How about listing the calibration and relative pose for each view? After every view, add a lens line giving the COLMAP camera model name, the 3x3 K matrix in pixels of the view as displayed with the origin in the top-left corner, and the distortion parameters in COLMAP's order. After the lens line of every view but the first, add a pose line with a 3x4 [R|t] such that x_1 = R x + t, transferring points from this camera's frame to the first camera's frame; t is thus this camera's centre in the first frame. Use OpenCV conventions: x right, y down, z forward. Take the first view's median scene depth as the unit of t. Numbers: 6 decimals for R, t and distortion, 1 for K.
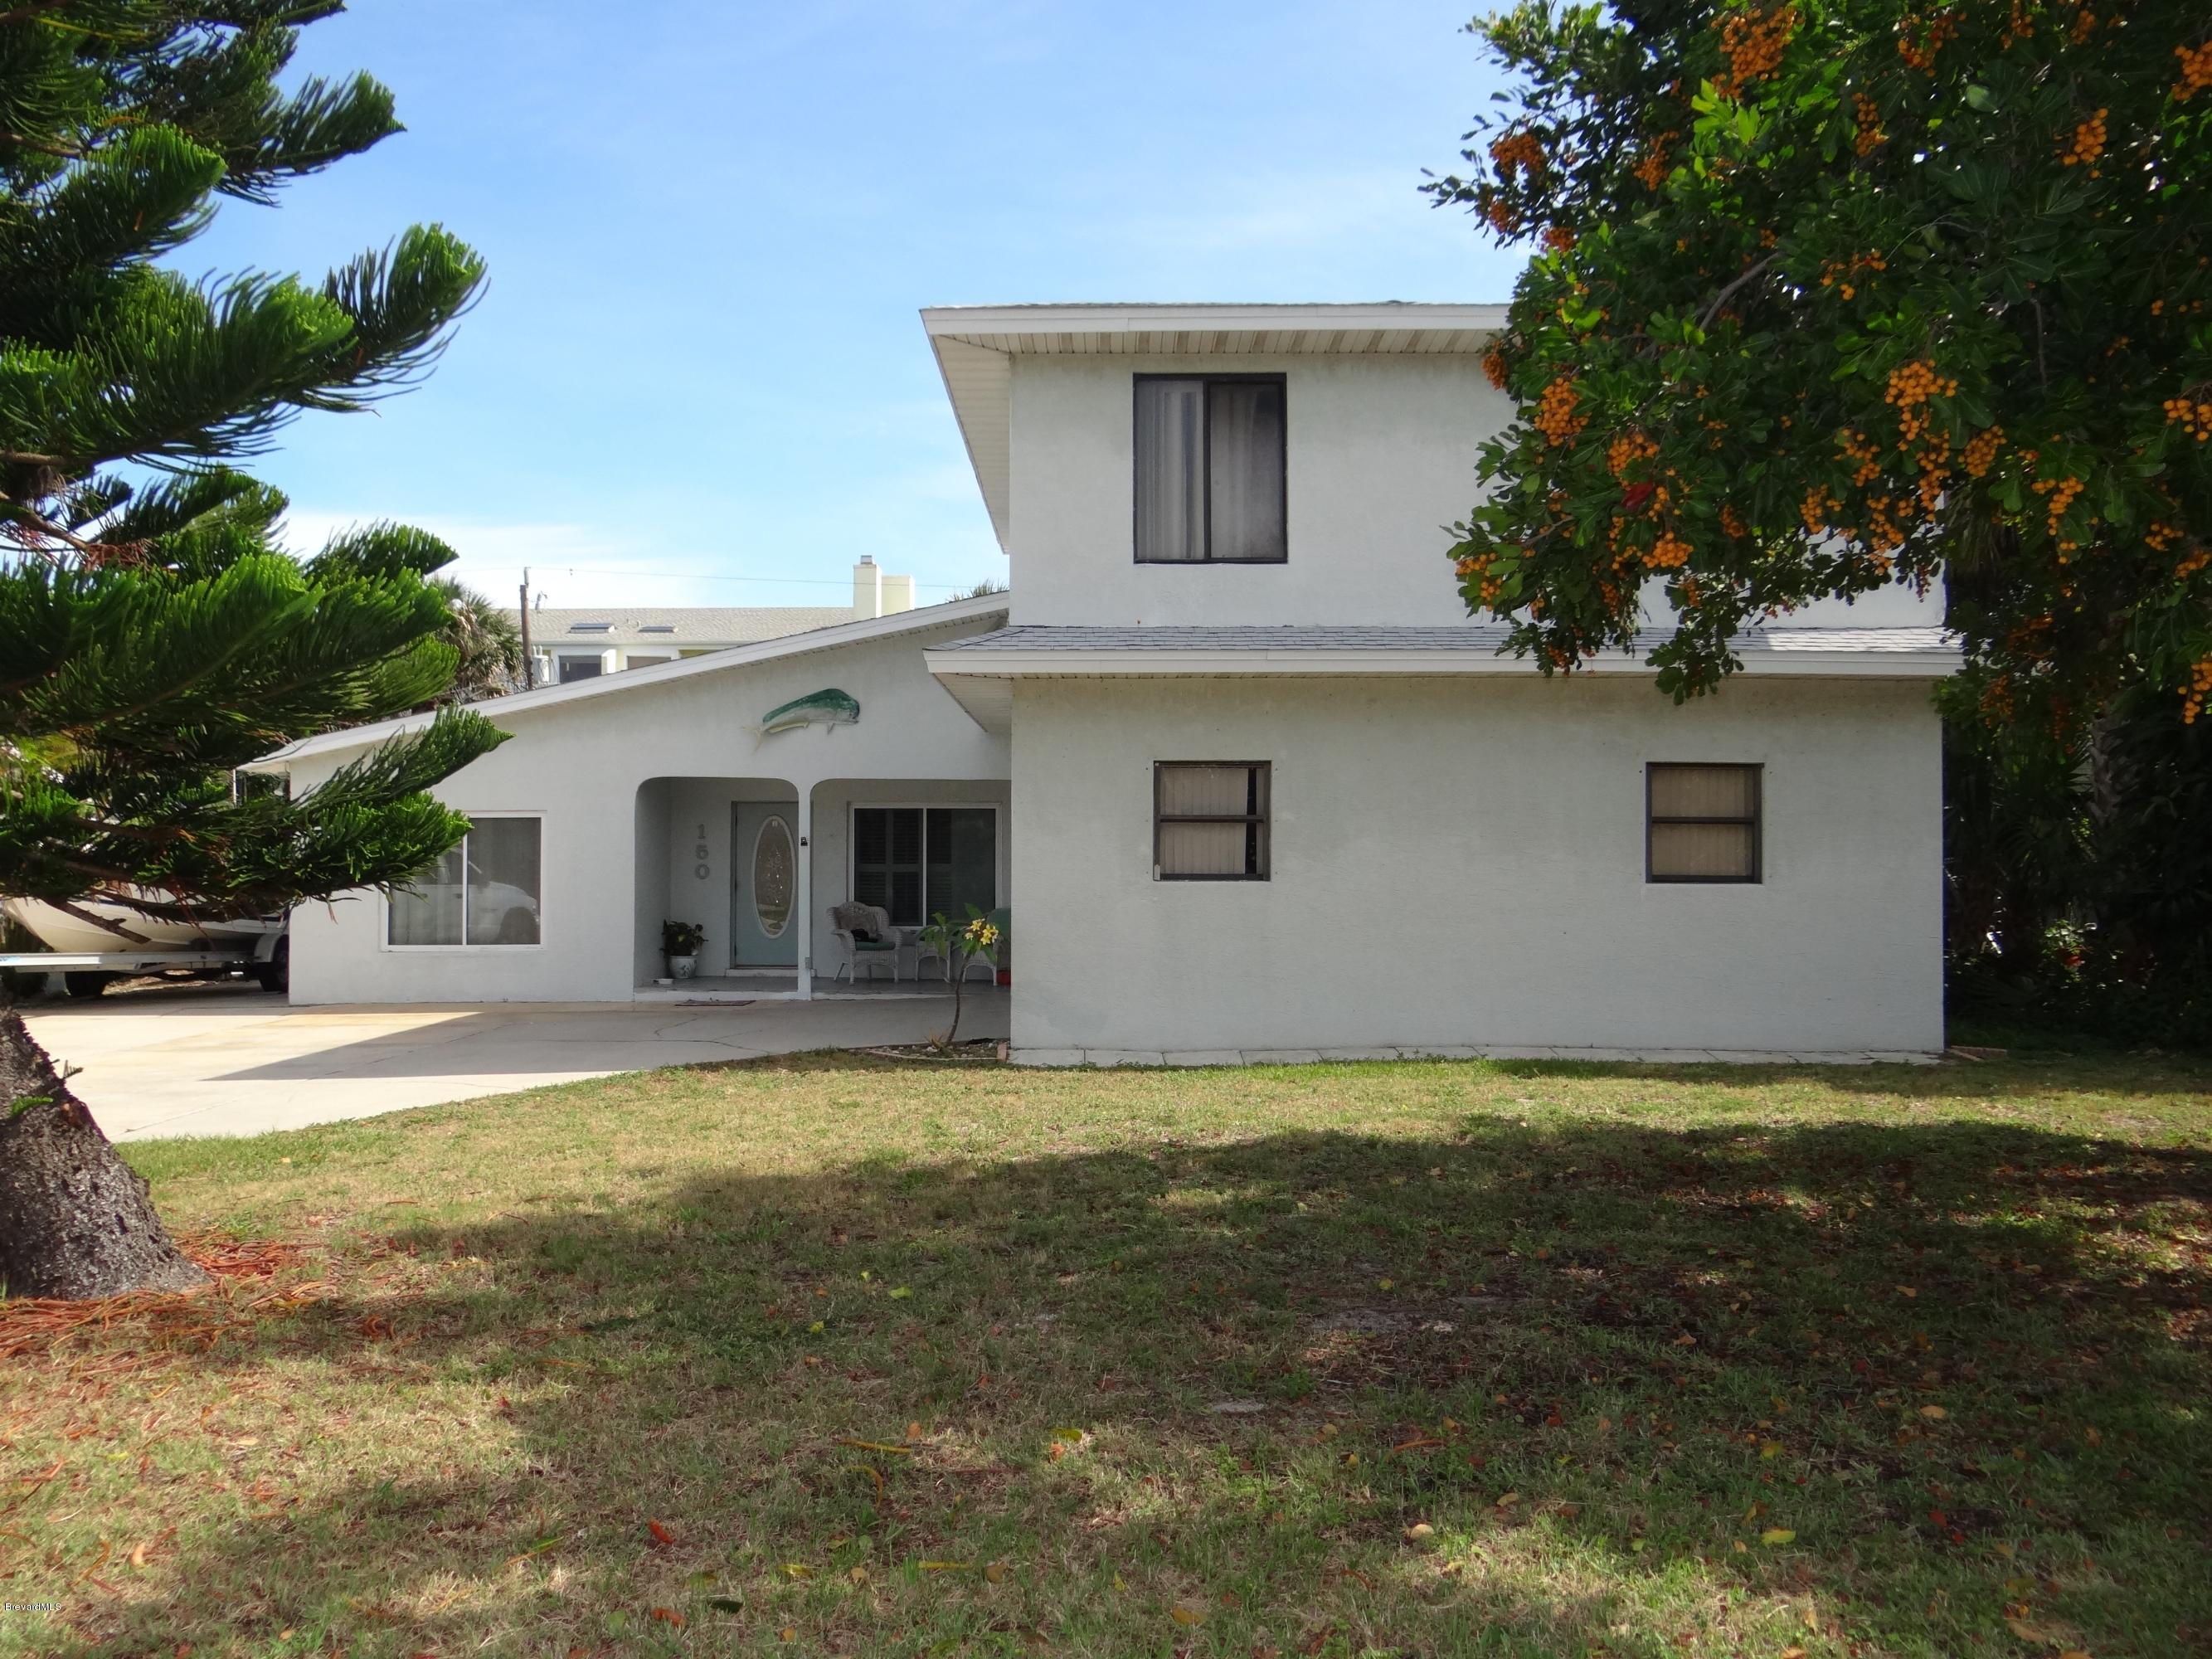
lens RADIAL K [[1742.4, 0, 1097.2], [0, 1742.4, 826.1], [0, 0, 1]] dist [-0.001597, -0.005868]
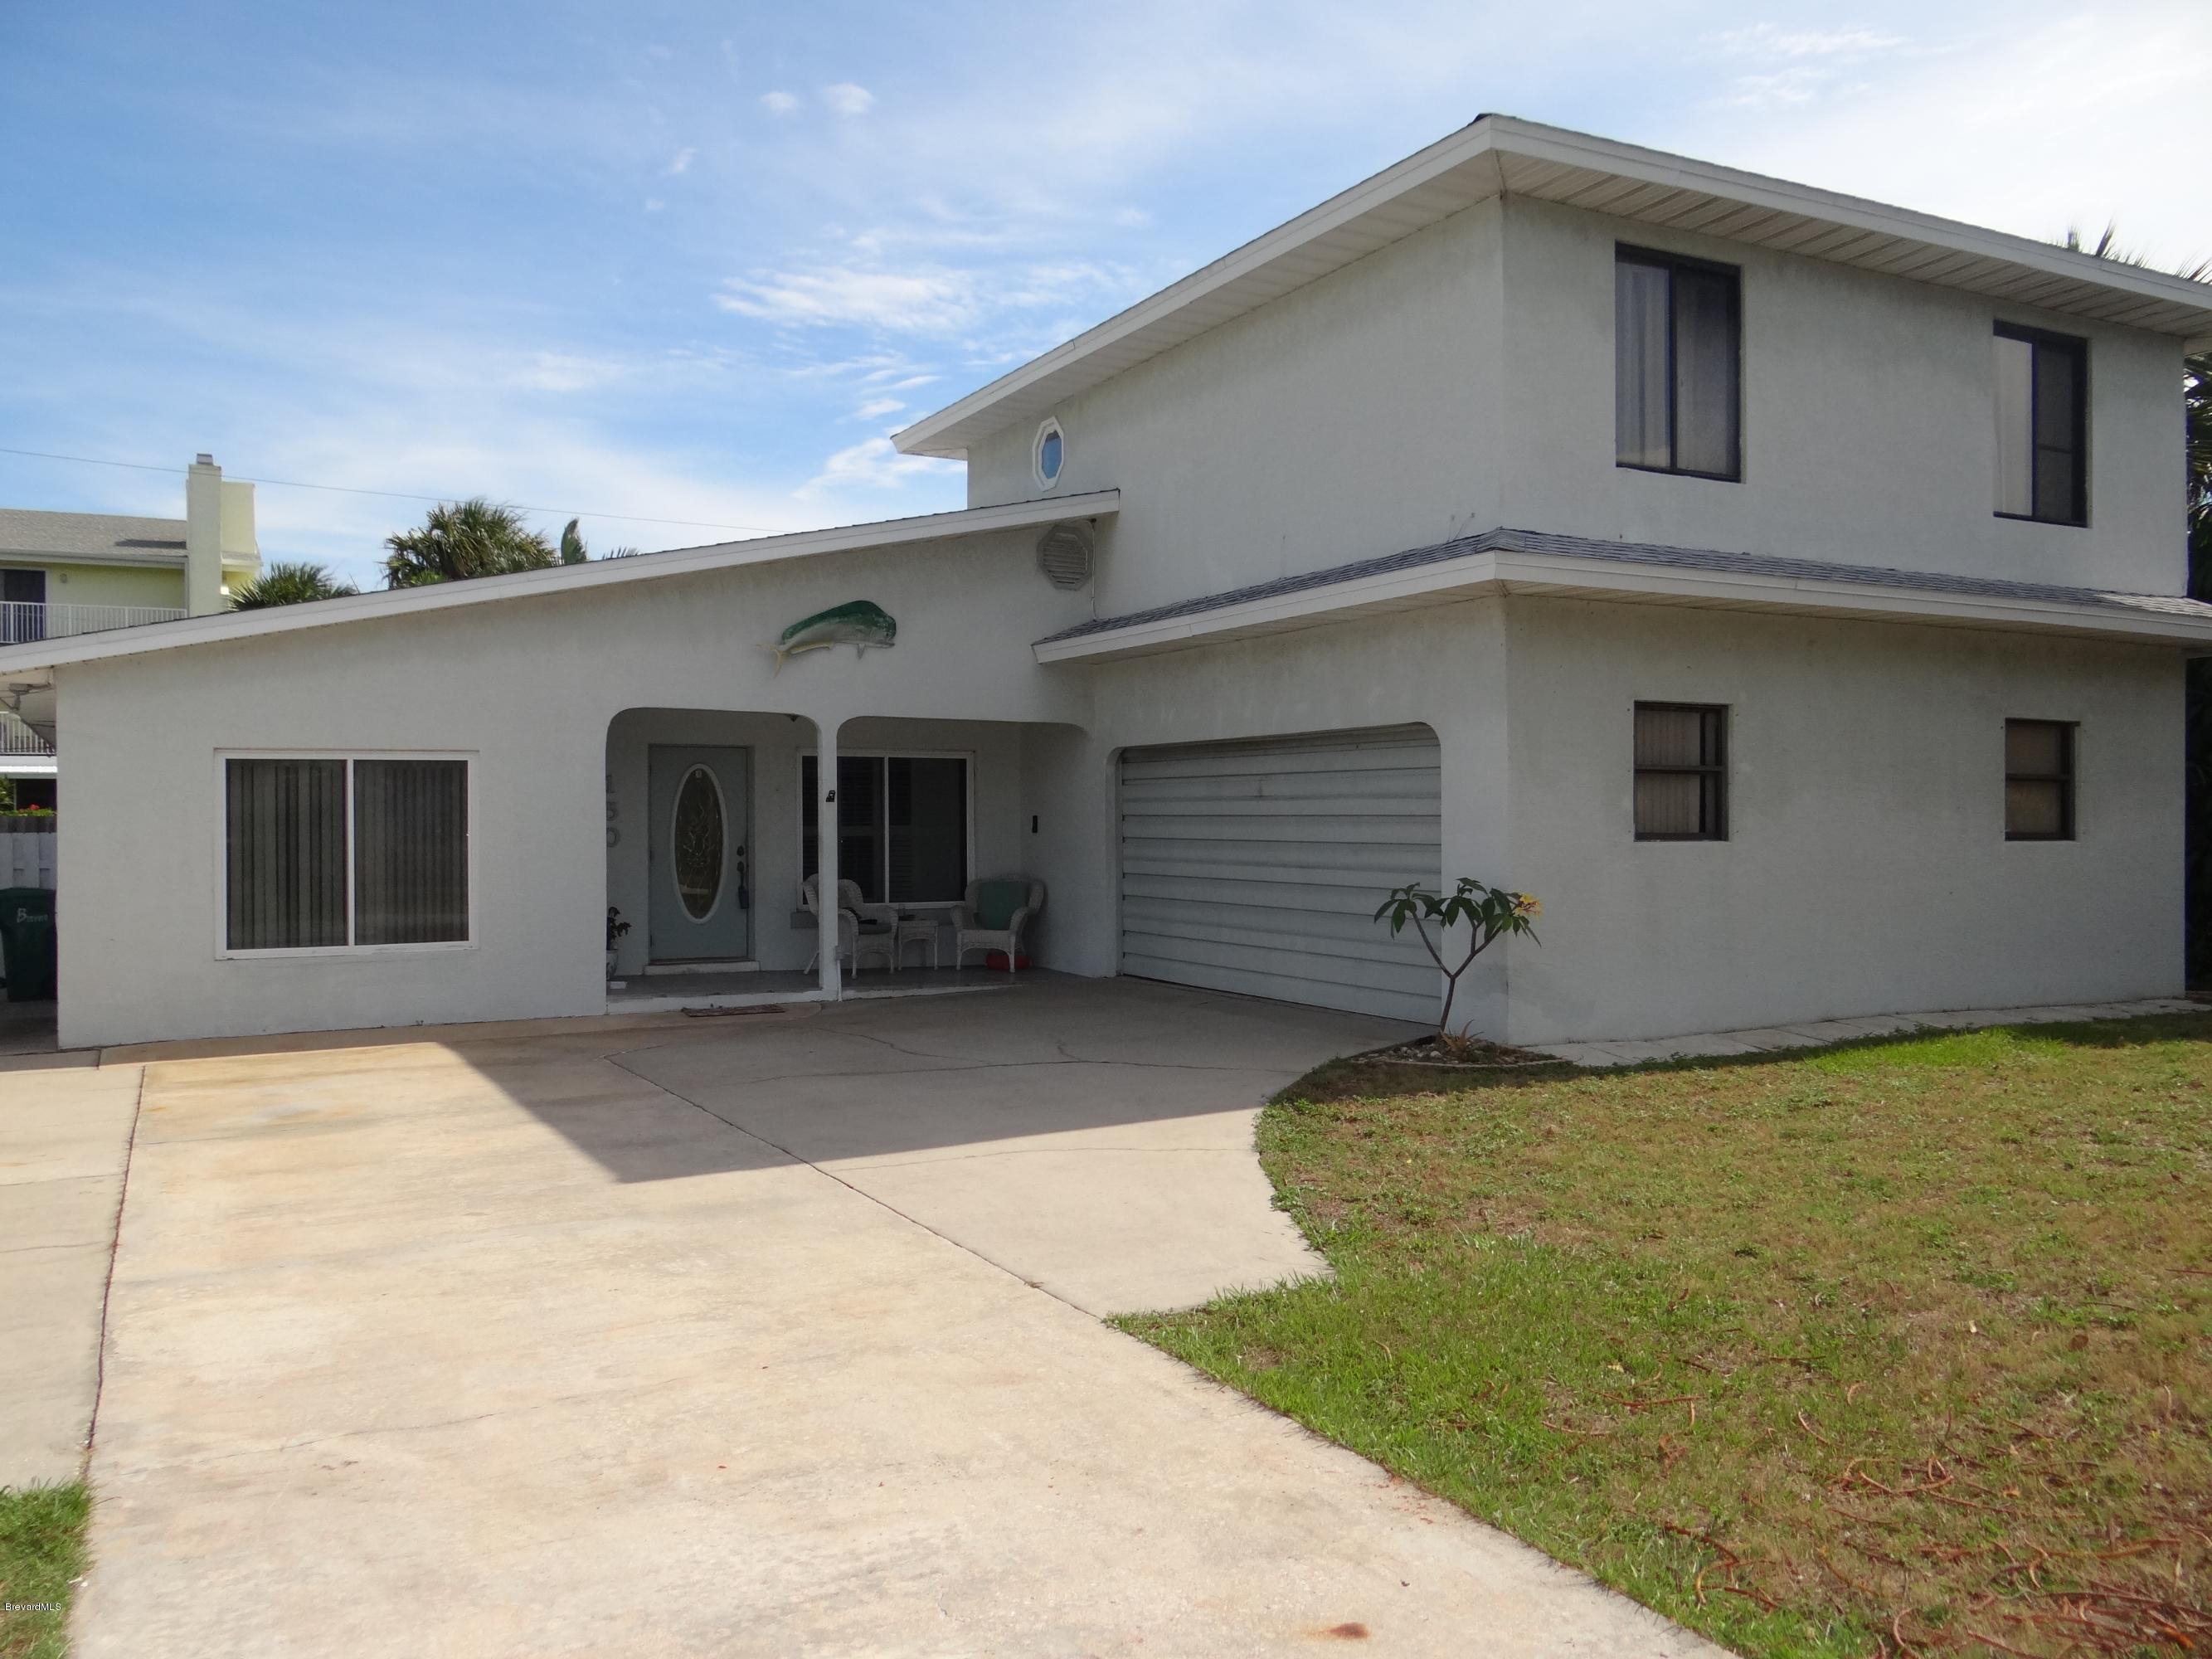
lens RADIAL K [[1742.4, 0, 1097.2], [0, 1742.4, 826.1], [0, 0, 1]] dist [-0.001597, -0.005868]
pose [[0.883995, -0.003572, 0.467483, -0.593741], [-0.006287, 0.999790, 0.019528, 0.008596], [-0.467455, -0.020202, 0.883786, 0.365840]]
